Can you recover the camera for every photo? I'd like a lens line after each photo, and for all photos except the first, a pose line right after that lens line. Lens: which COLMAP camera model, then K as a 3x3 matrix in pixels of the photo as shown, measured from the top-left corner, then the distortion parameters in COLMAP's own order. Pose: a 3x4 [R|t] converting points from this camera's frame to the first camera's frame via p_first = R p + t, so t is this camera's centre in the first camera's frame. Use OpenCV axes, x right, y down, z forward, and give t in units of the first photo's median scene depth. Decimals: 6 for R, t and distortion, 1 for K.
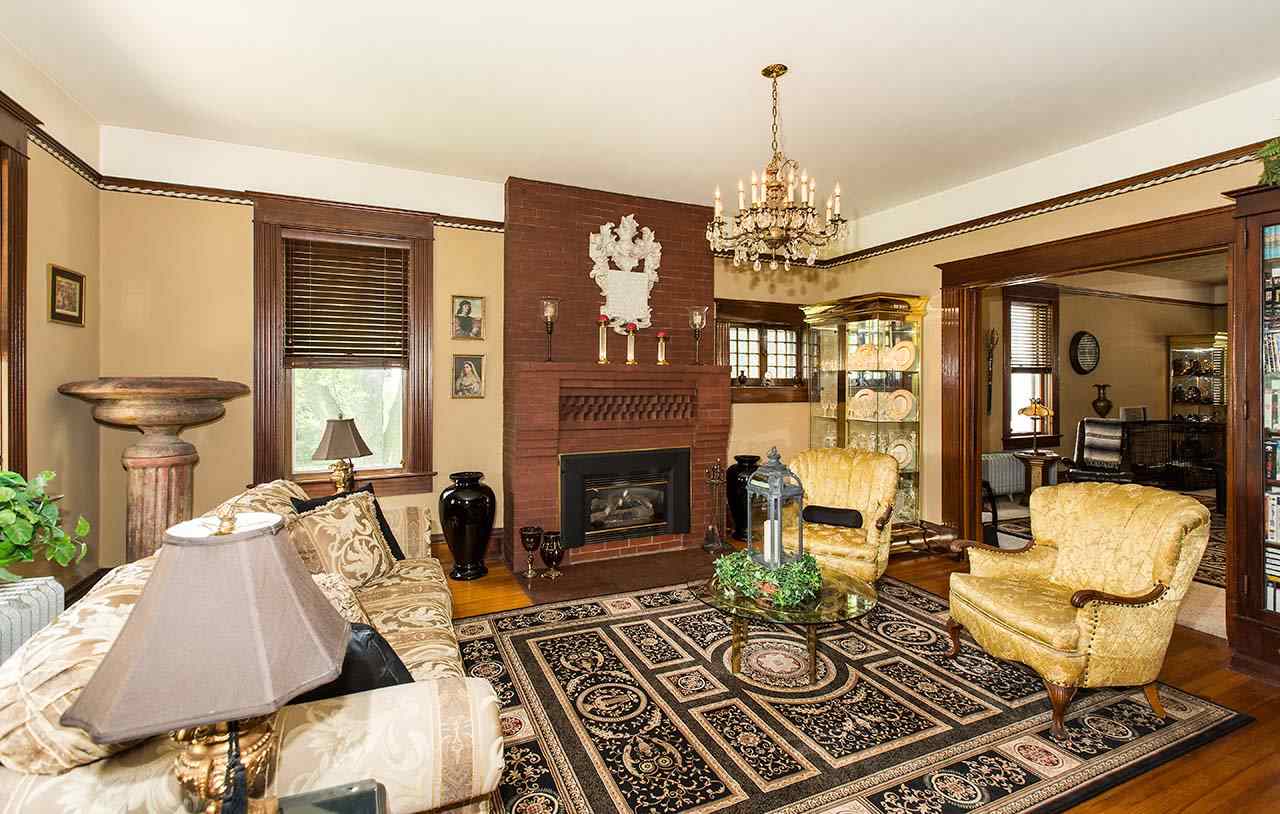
lens RADIAL K [[572.9, 0, 629.3], [0, 572.9, 383.5], [0, 0, 1]] dist [-0.002316, -0.000700]
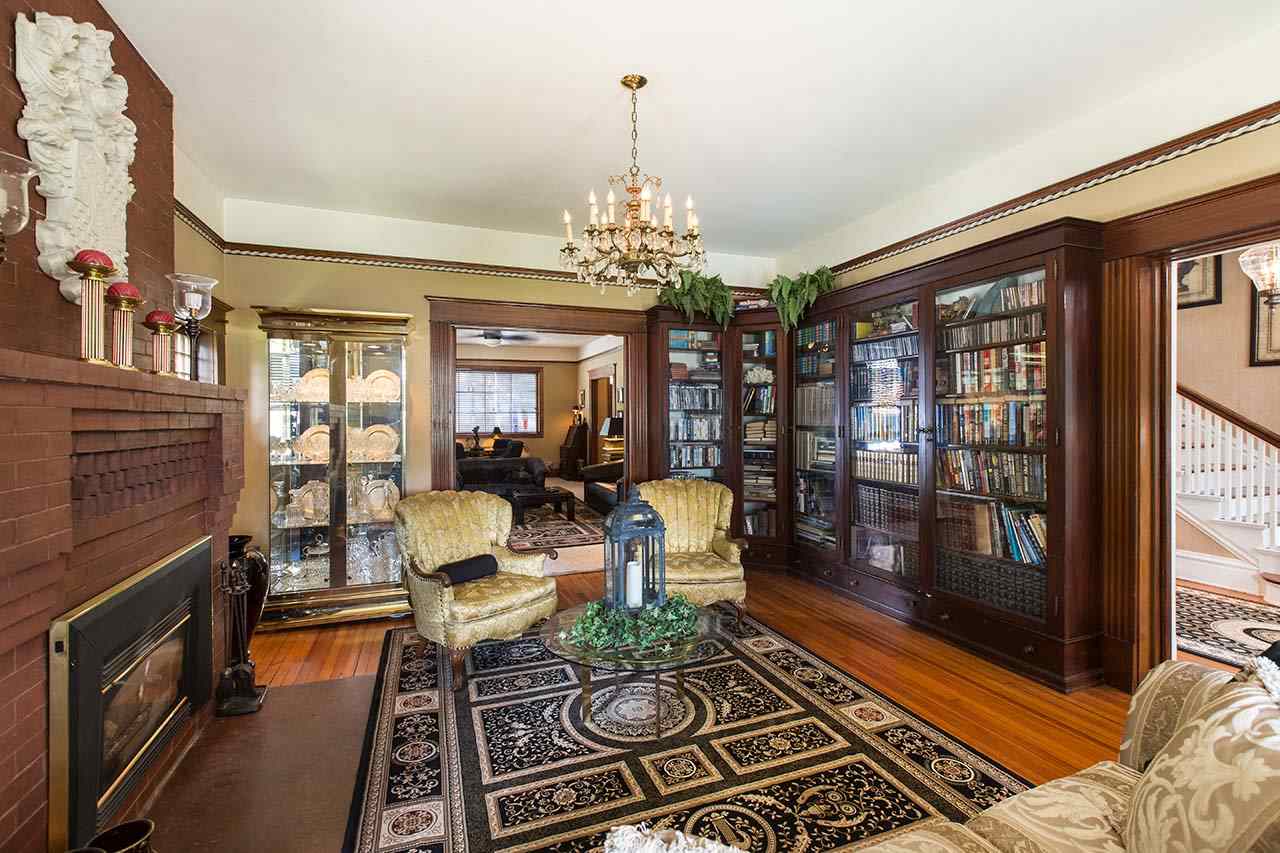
lens RADIAL K [[558.2, 0, 635.2], [0, 558.2, 423.2], [0, 0, 1]] dist [-0.000386, -0.000167]
pose [[0.044679, -0.007268, 0.998975, -0.783271], [0.000209, 0.999974, 0.007265, -0.010419], [-0.999001, -0.000116, 0.044680, 1.087053]]
